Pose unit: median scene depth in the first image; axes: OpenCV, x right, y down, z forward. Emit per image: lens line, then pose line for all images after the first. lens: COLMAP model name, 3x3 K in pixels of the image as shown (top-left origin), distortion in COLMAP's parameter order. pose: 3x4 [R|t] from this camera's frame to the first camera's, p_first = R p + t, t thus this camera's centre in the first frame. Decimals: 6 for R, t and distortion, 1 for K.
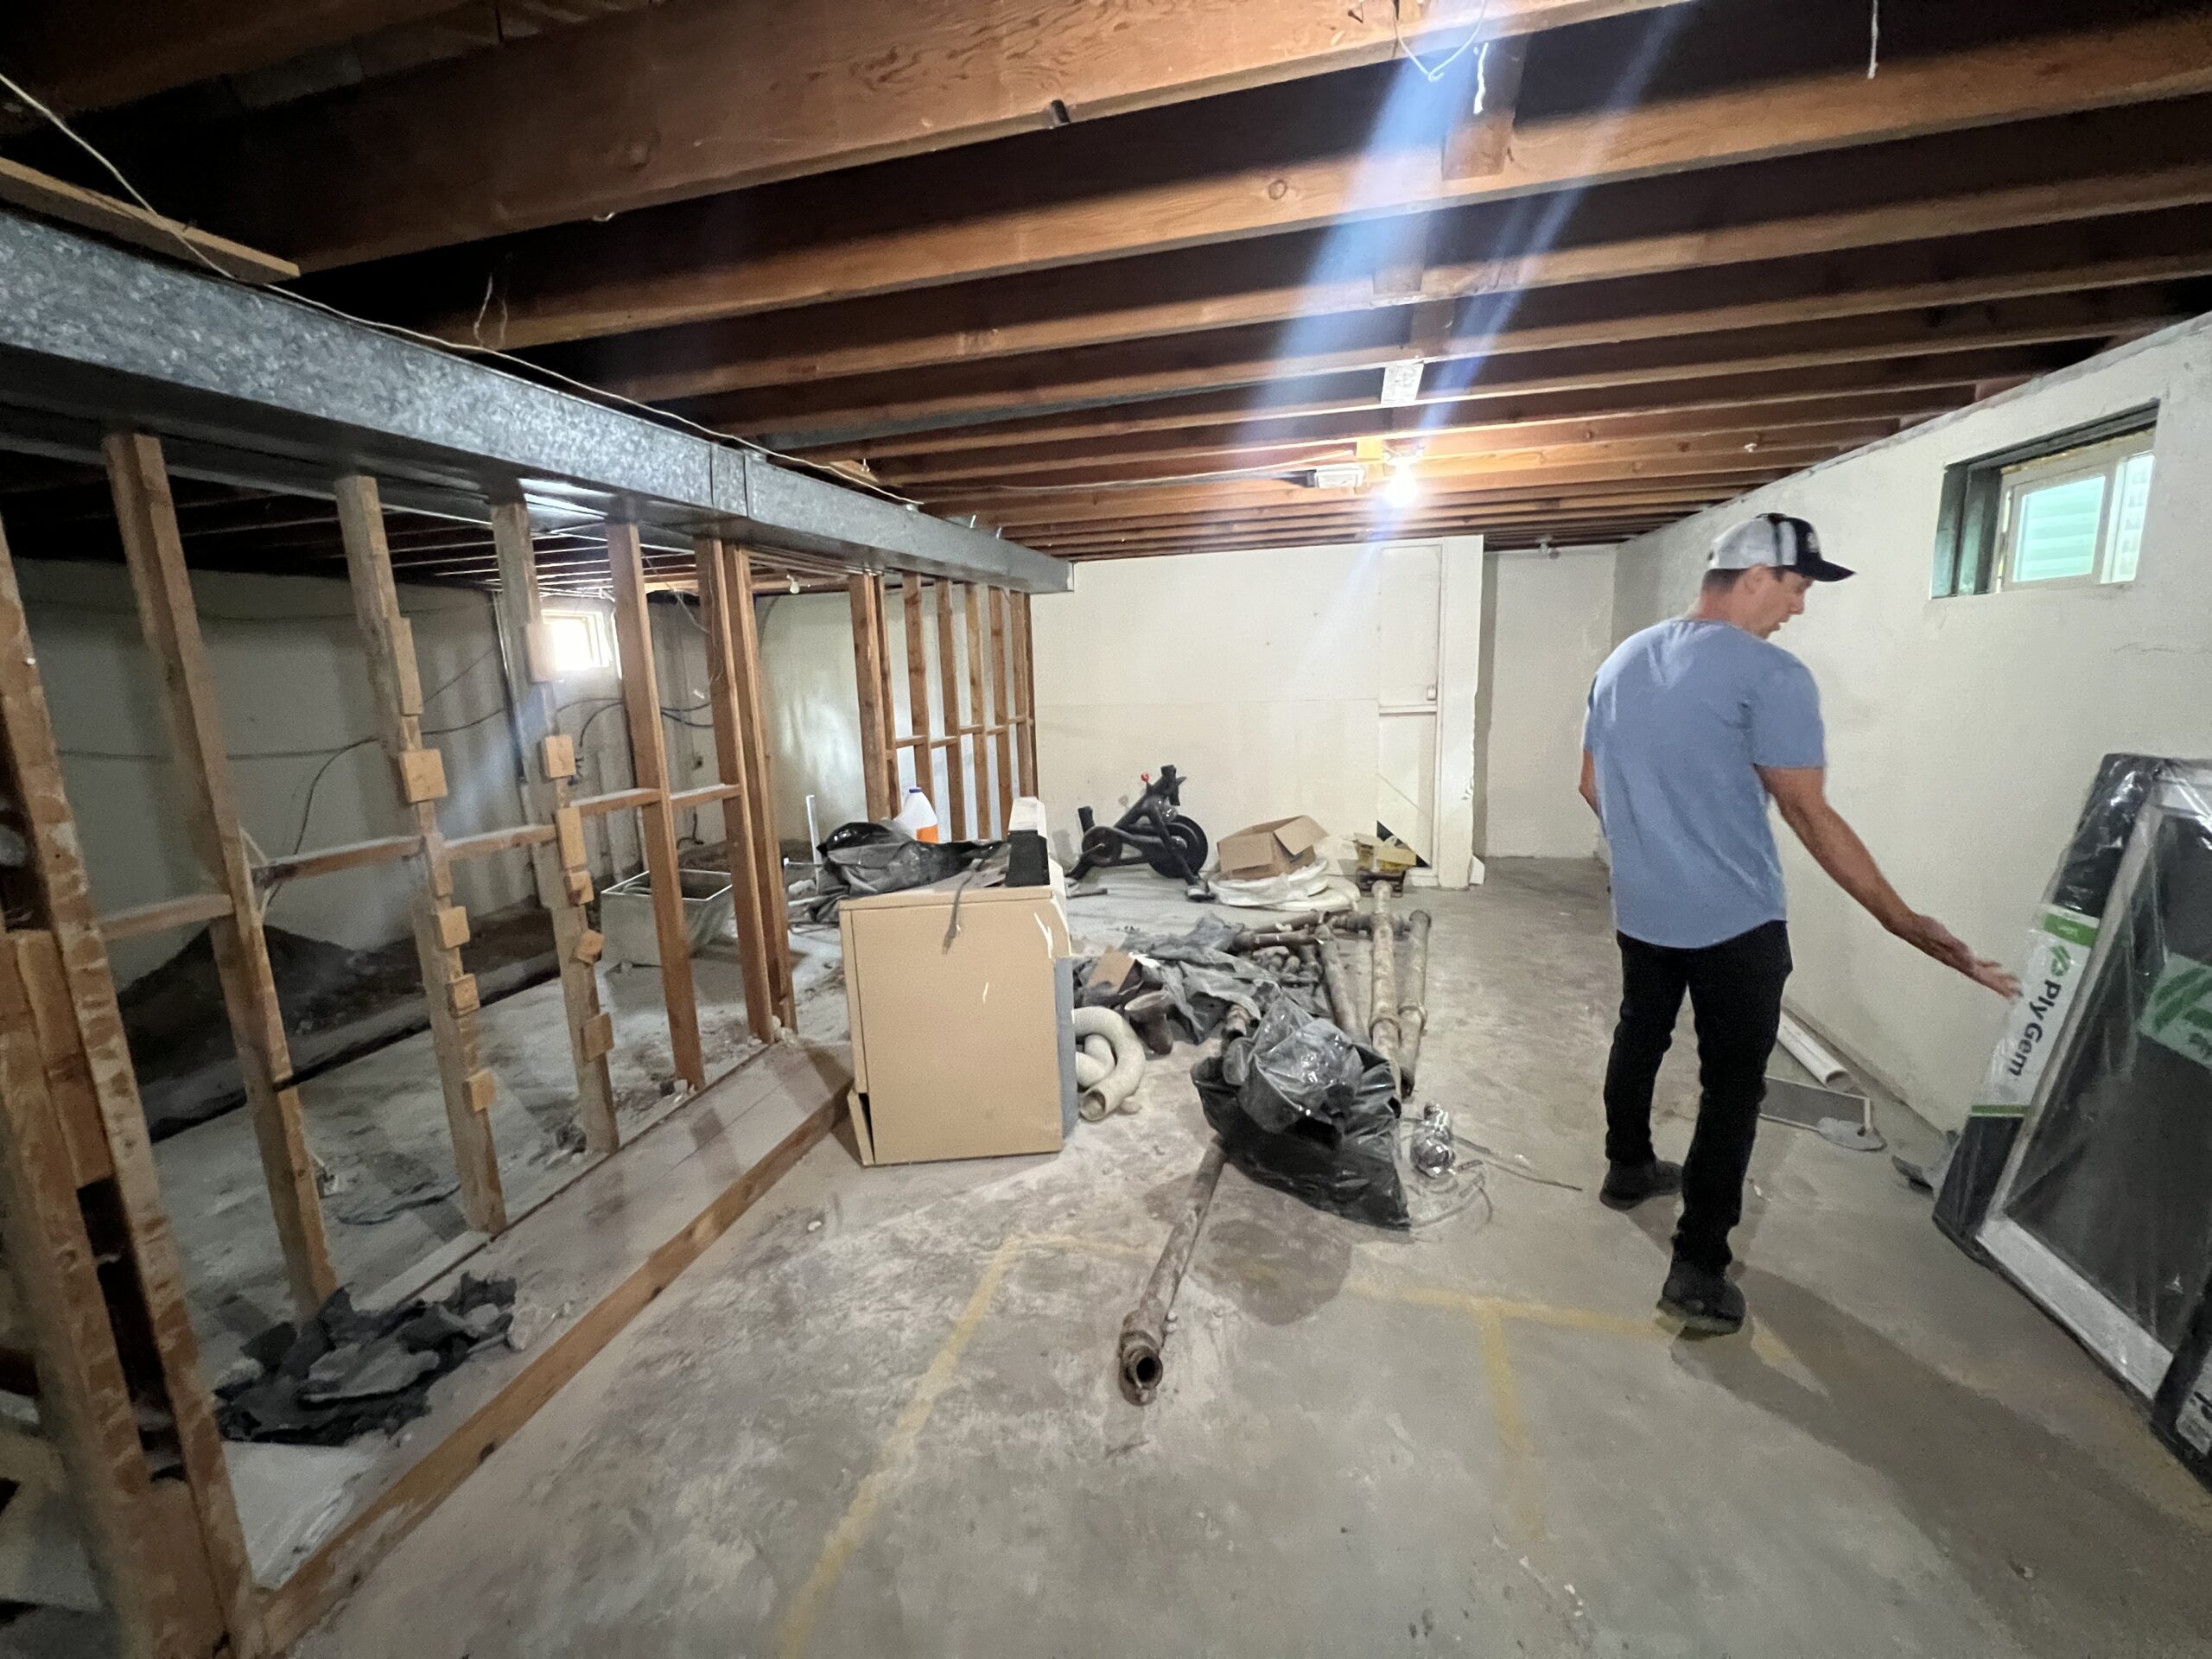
lens RADIAL K [[885.6, 0, 1098.5], [0, 885.6, 818.6], [0, 0, 1]] dist [-0.001769, -0.000259]
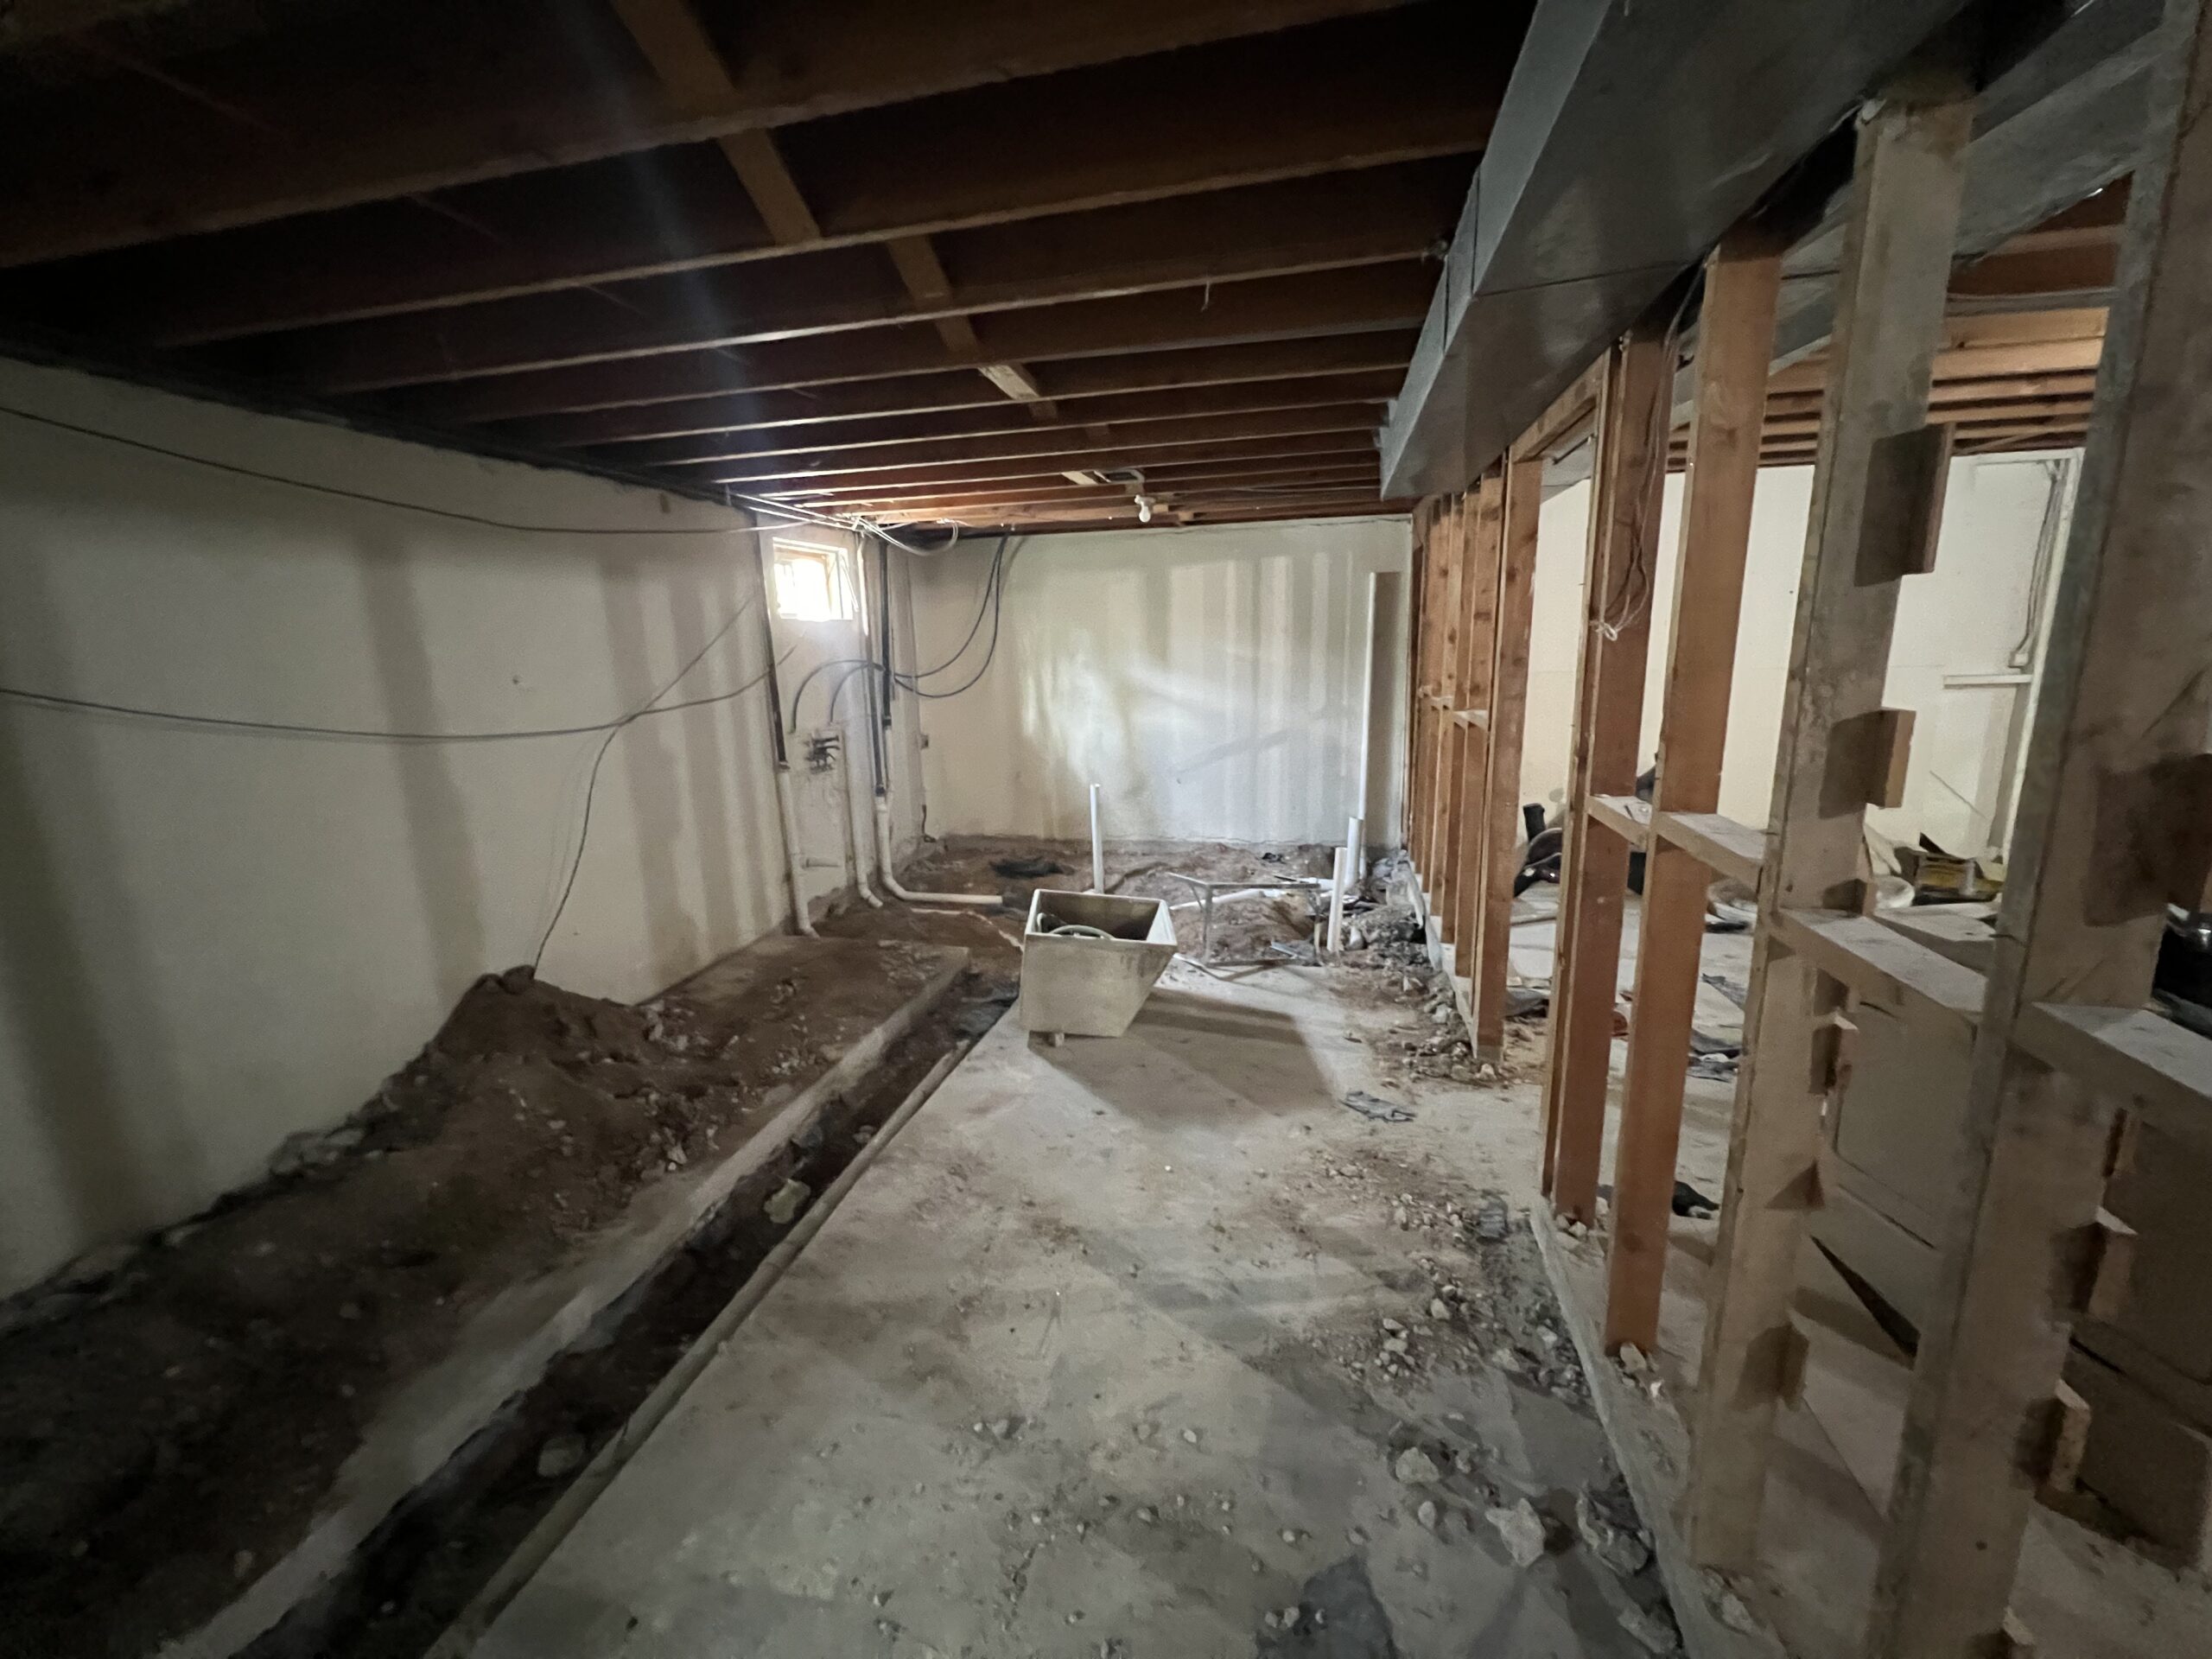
lens RADIAL K [[885.6, 0, 1098.5], [0, 885.6, 818.6], [0, 0, 1]] dist [-0.001769, -0.000259]
pose [[0.999734, 0.002600, 0.022917, -0.399772], [-0.003297, 0.999532, 0.030405, -0.022351], [-0.022827, -0.030473, 0.999275, 0.232798]]
